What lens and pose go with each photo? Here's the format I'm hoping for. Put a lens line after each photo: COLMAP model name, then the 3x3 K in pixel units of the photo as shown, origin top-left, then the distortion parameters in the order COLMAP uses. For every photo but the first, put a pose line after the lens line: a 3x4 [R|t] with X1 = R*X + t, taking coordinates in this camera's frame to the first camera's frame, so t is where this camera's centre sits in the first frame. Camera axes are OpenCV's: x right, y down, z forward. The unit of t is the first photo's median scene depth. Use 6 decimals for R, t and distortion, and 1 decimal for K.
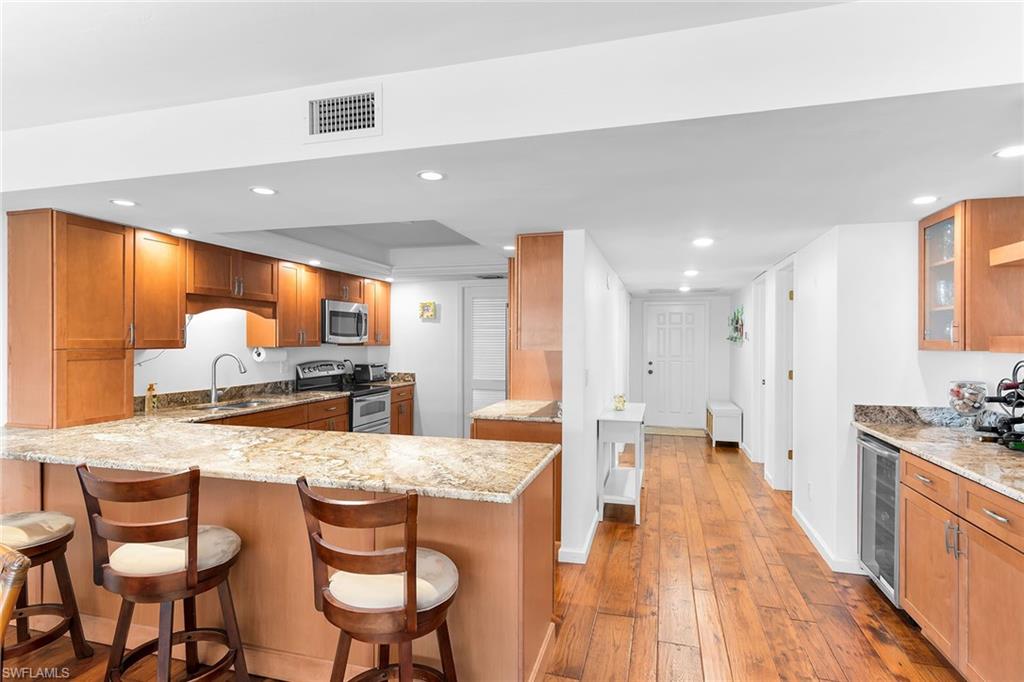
lens RADIAL K [[527.8, 0, 512.0], [0, 527.8, 341.0], [0, 0, 1]] dist [0.004536, 0.000527]
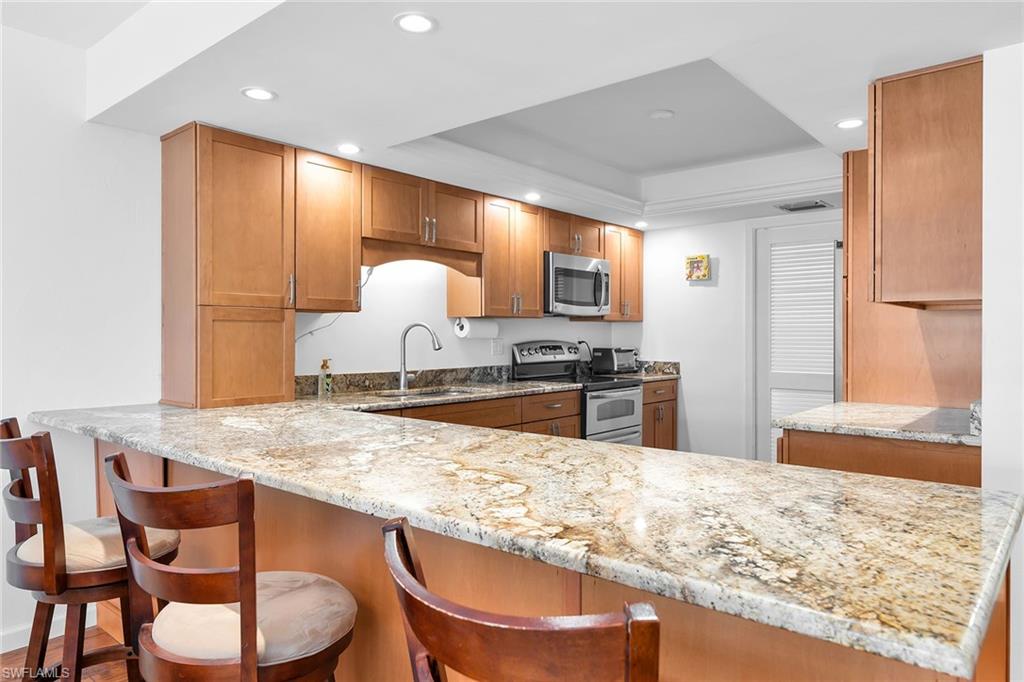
lens RADIAL K [[661.3, 0, 512.0], [0, 661.3, 341.0], [0, 0, 1]] dist [0.001019, -0.000103]
pose [[0.906943, -0.000738, -0.421253, -0.034228], [0.003456, 0.999978, 0.005689, 0.044734], [0.421239, -0.006616, 0.906925, 0.226296]]
